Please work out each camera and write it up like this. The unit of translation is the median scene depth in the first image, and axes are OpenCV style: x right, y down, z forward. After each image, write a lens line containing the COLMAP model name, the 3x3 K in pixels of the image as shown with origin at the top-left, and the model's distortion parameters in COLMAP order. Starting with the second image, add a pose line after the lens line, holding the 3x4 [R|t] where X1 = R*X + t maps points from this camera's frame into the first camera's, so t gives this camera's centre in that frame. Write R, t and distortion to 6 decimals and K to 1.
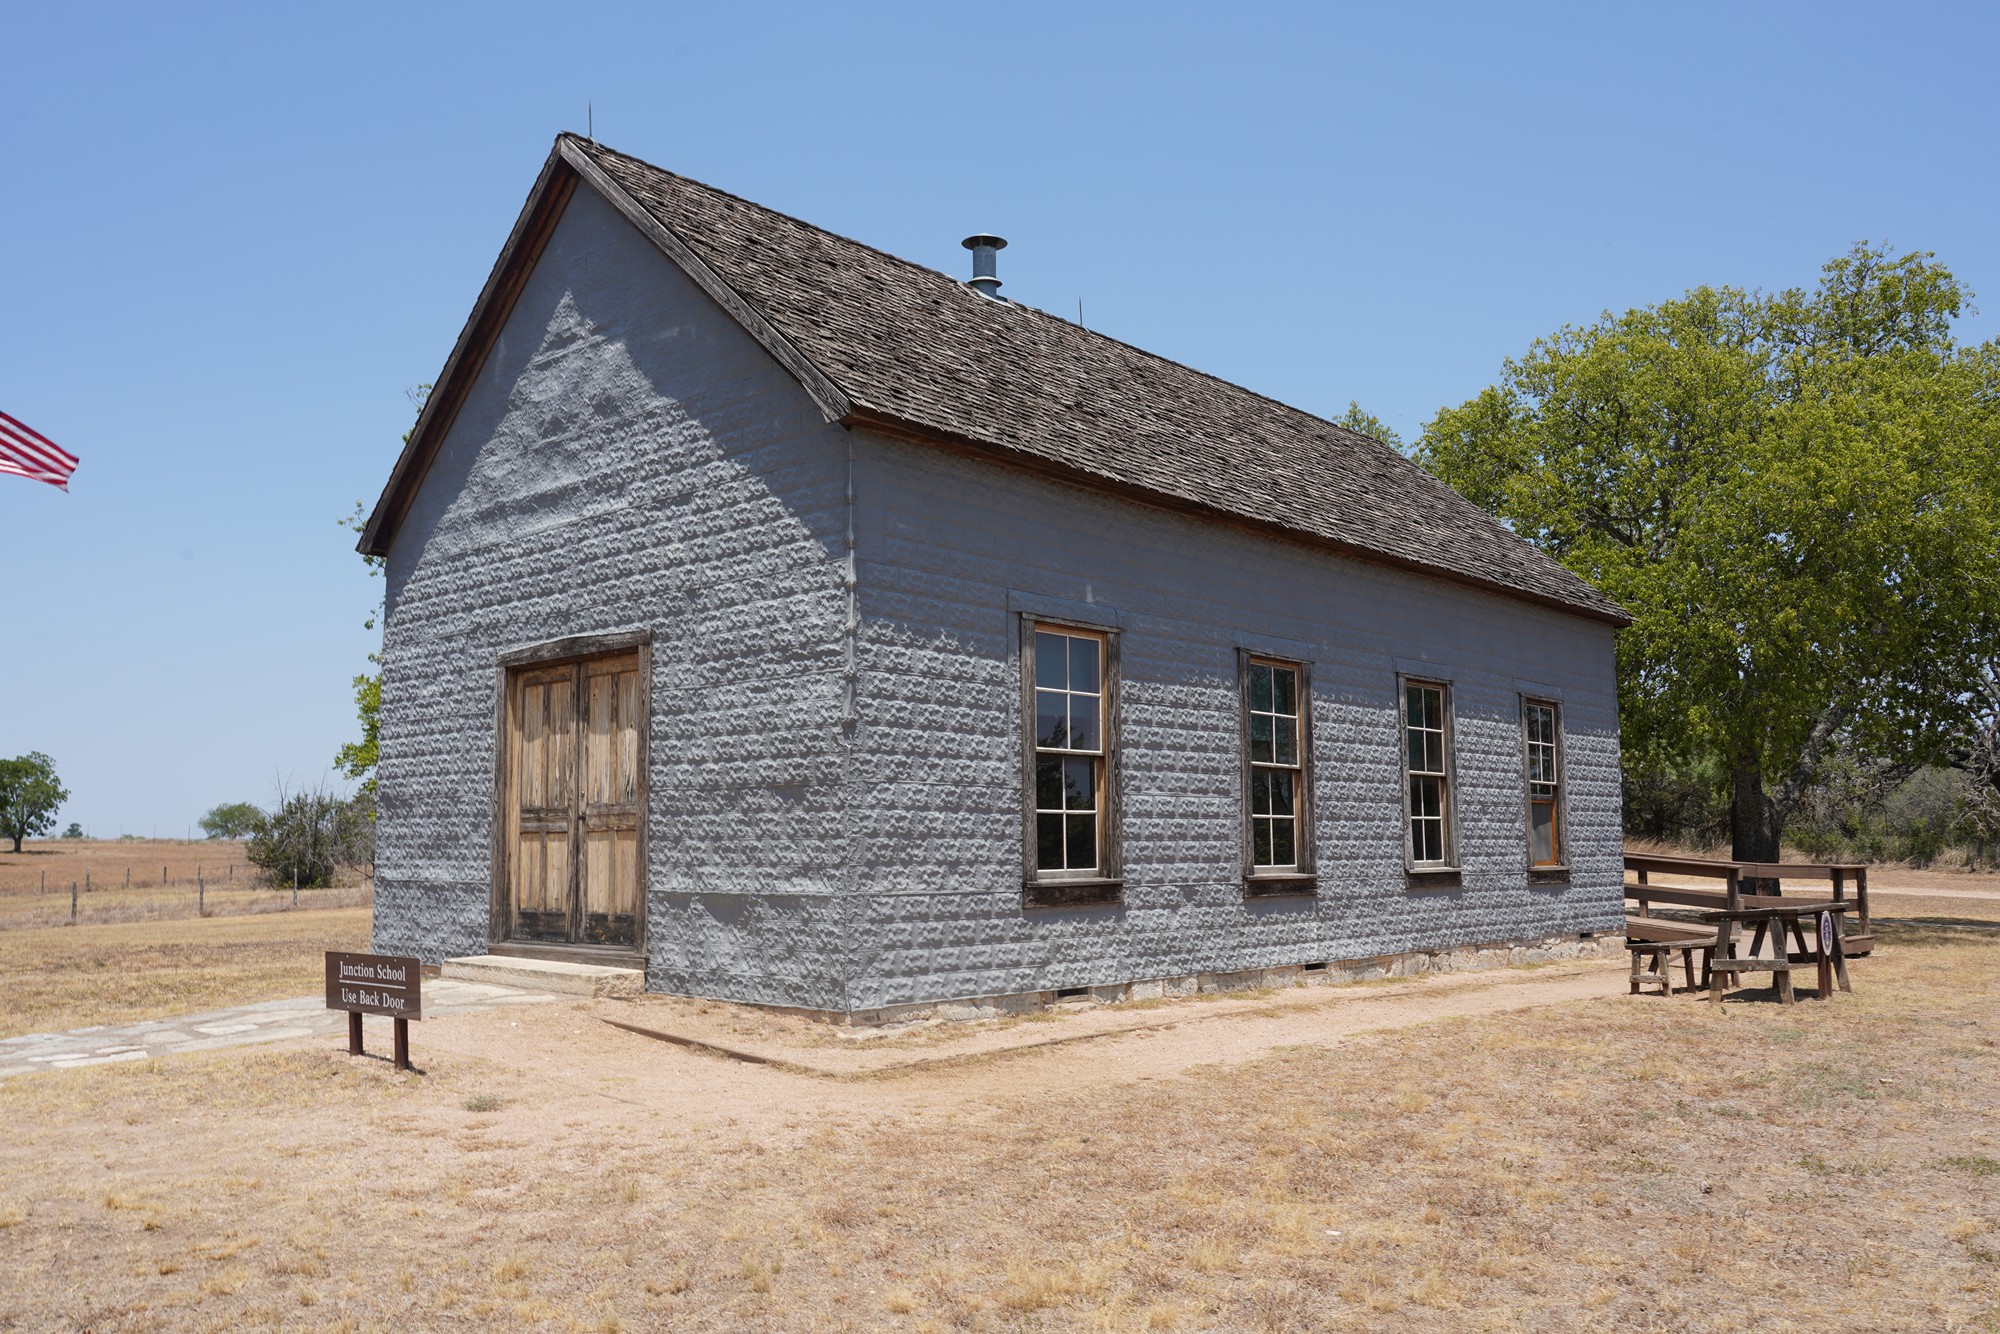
lens RADIAL K [[1530.4, 0, 968.6], [0, 1530.4, 669.5], [0, 0, 1]] dist [0.002978, 0.005029]
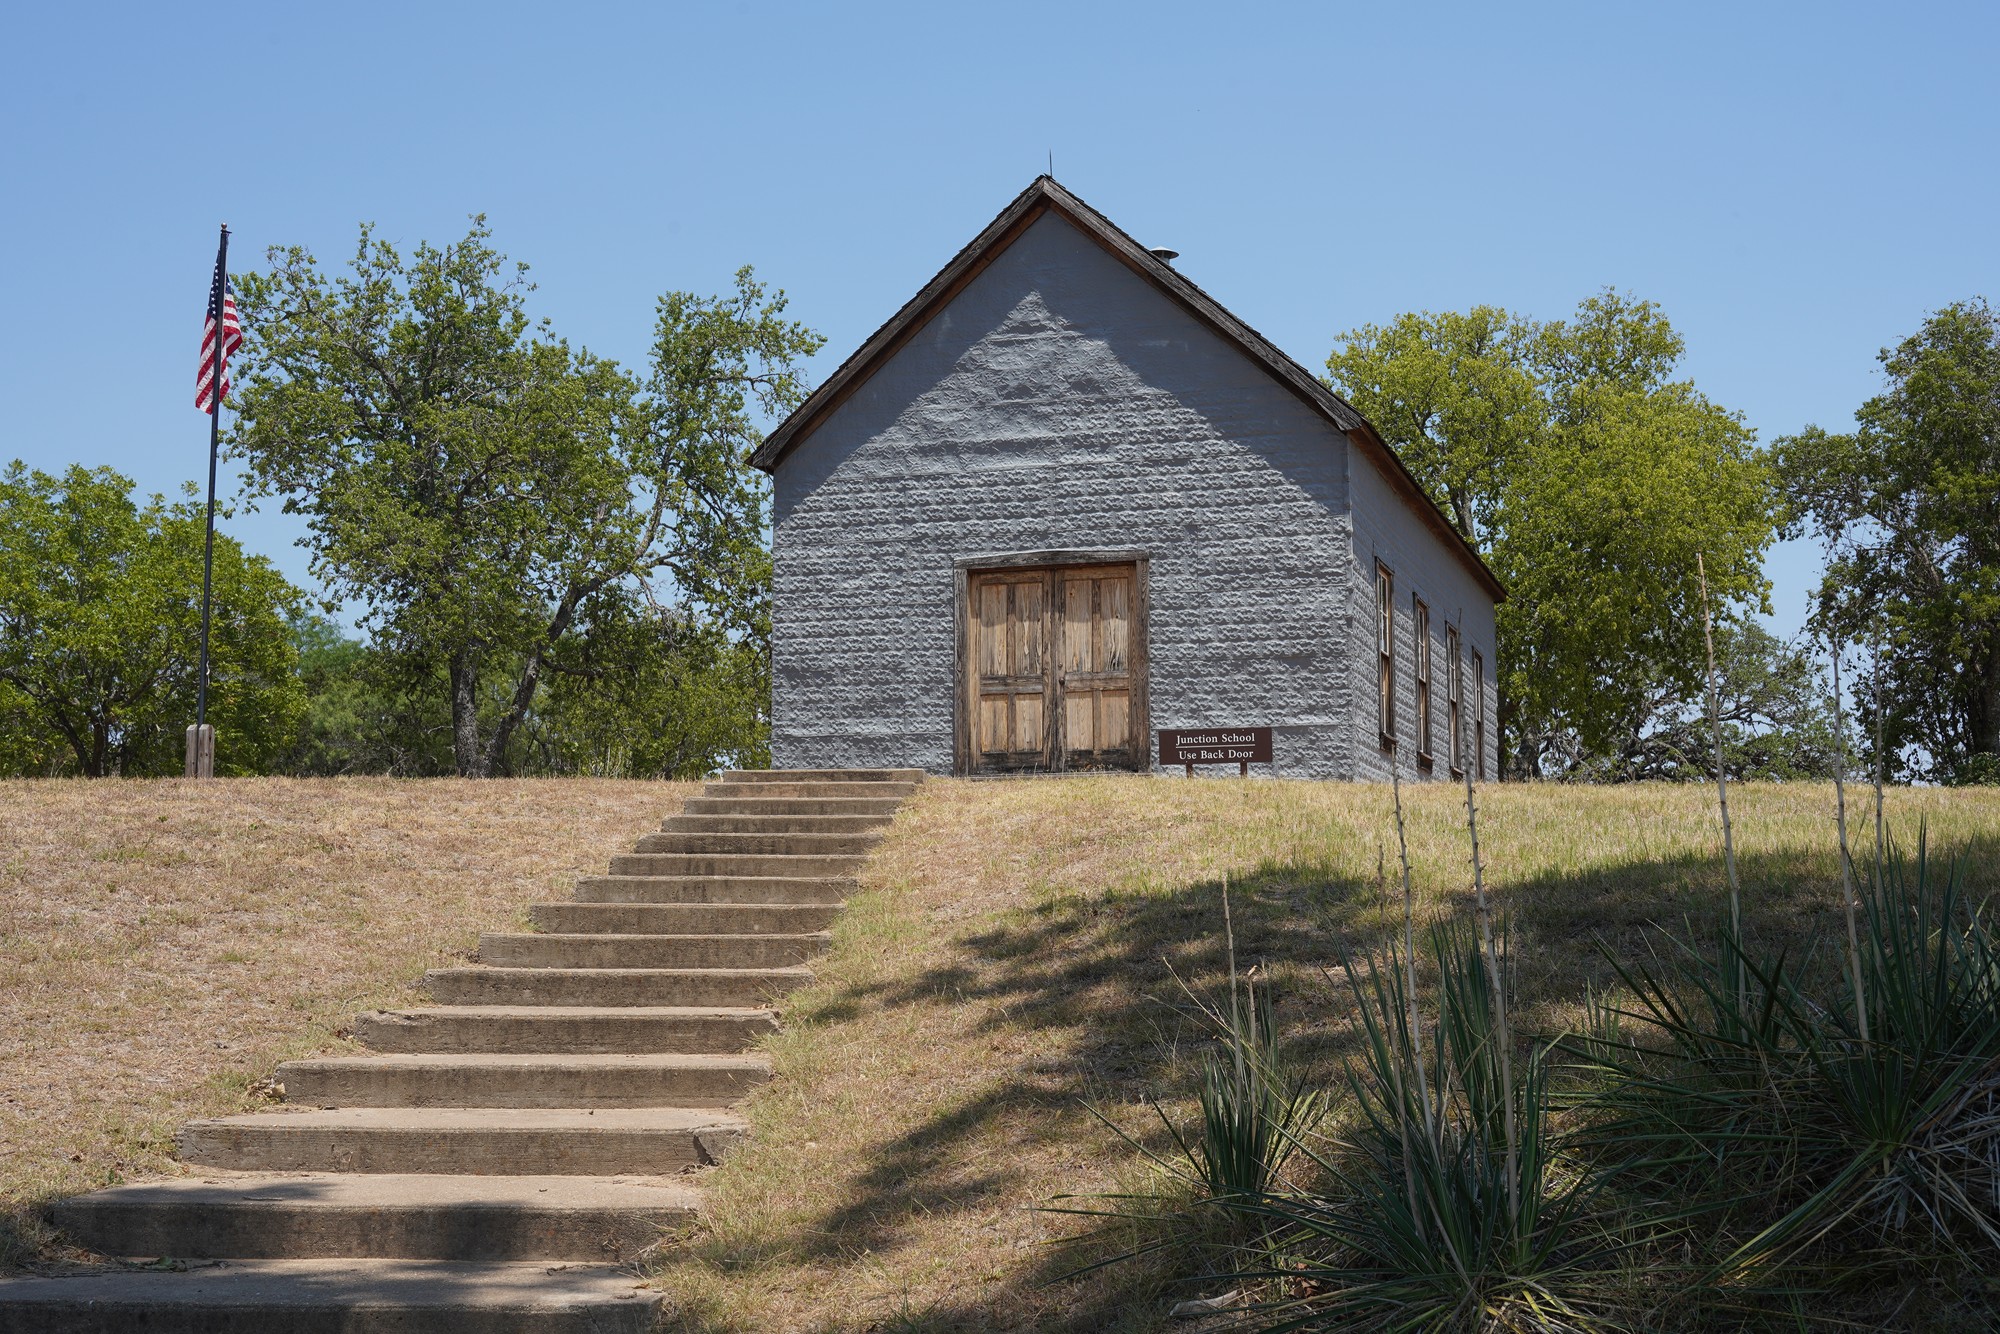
lens RADIAL K [[2306.9, 0, 1047.3], [0, 2306.9, 637.9], [0, 0, 1]] dist [0.076845, 0.000000]
pose [[0.901911, 0.057279, 0.428107, -1.177214], [-0.052510, 0.998357, -0.022952, 0.107491], [-0.428718, -0.001780, 0.903437, -0.887369]]
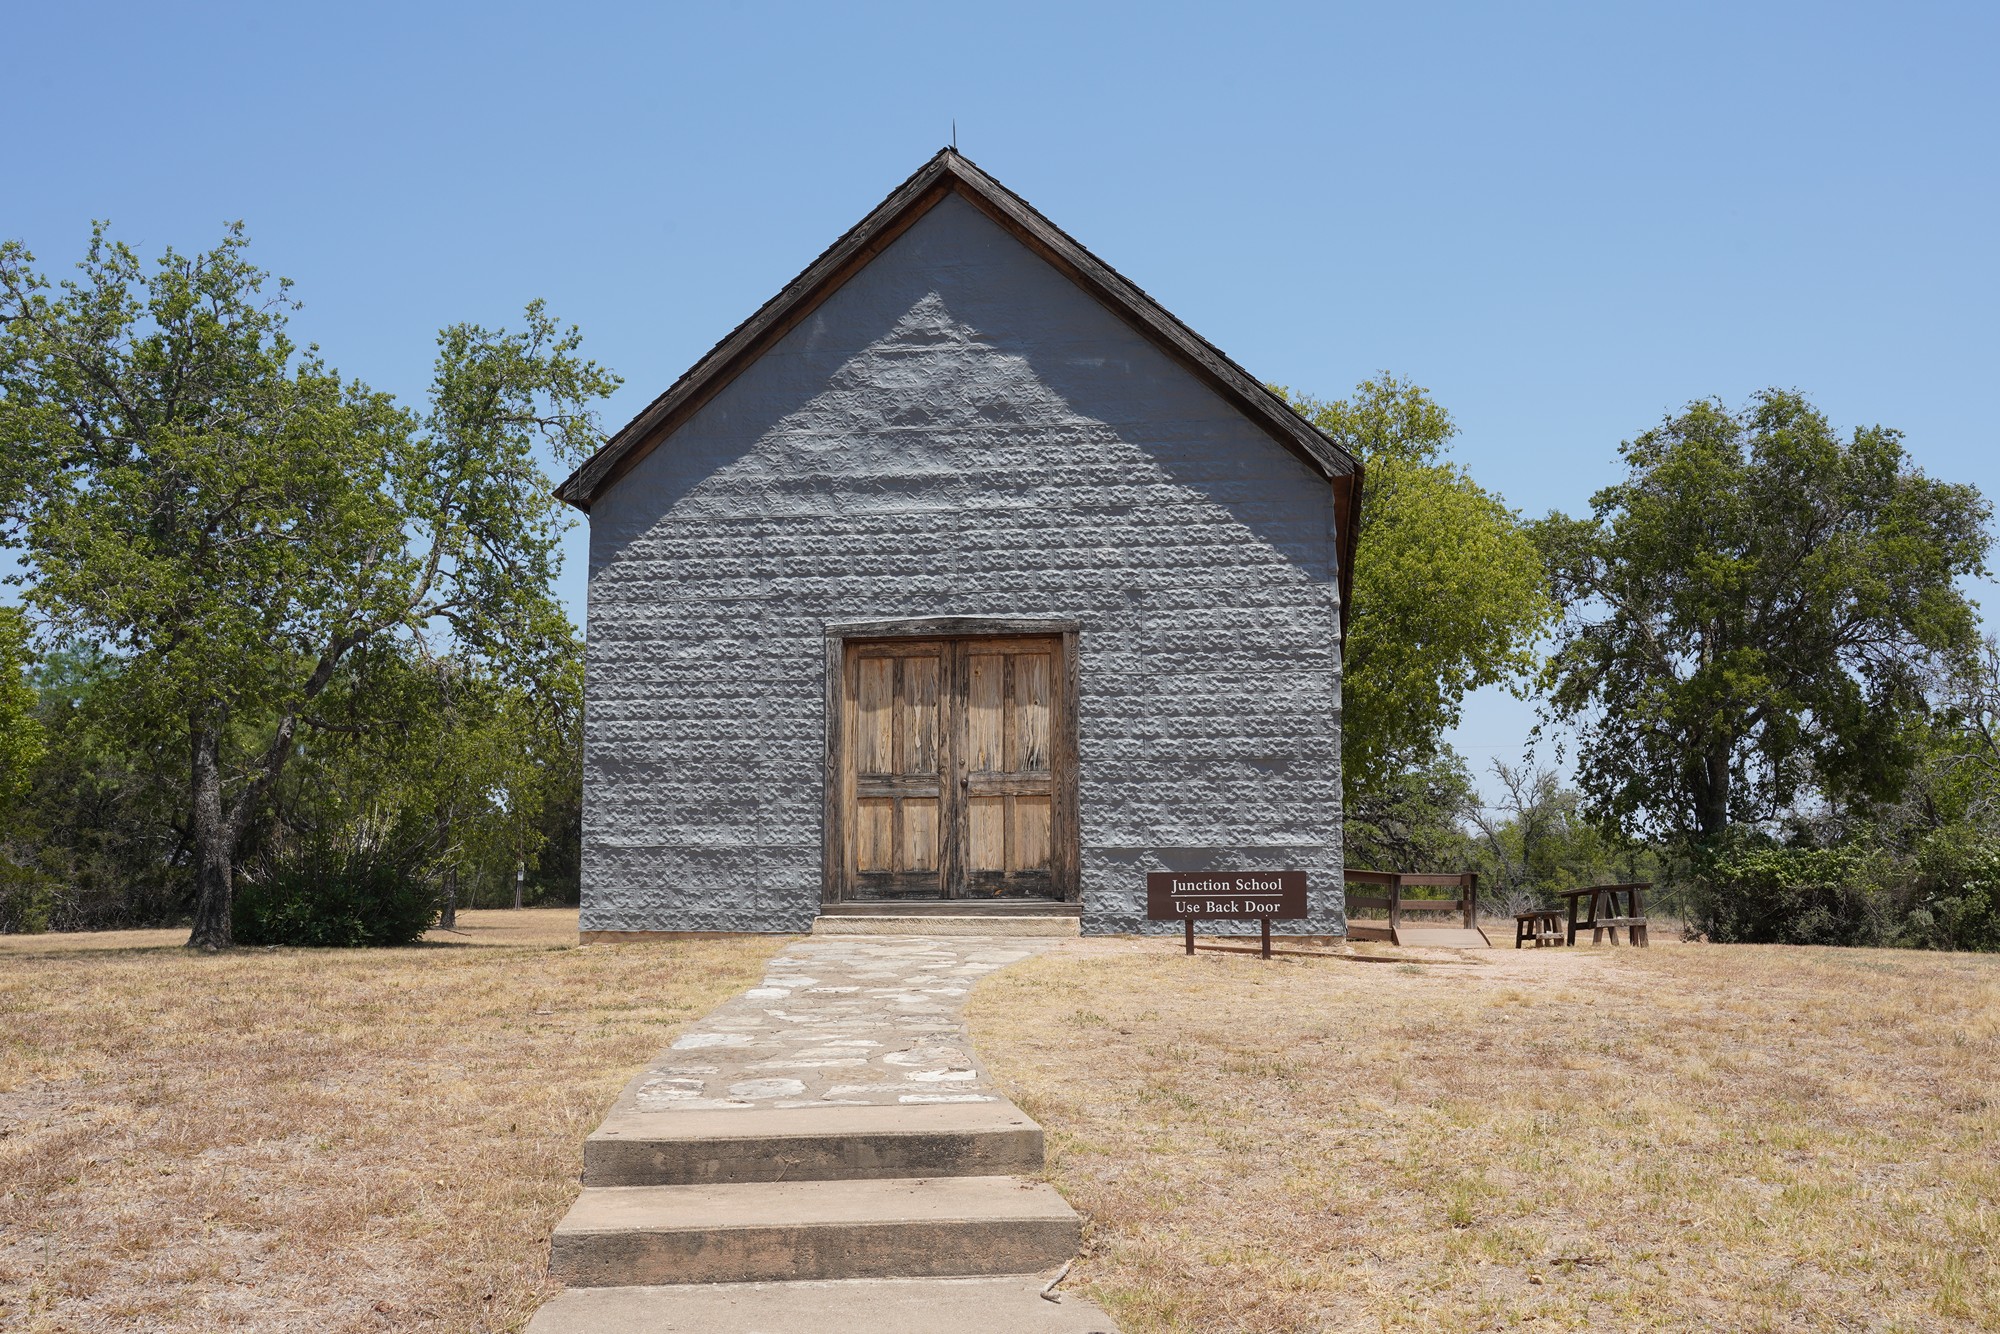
lens RADIAL K [[1825.8, 0, 1050.4], [0, 1825.8, 665.6], [0, 0, 1]] dist [0.014229, -0.002774]
pose [[0.821113, 0.076458, 0.565622, -0.960161], [-0.067300, 0.997044, -0.037077, 0.057985], [-0.566785, -0.007622, 0.823831, -0.105531]]
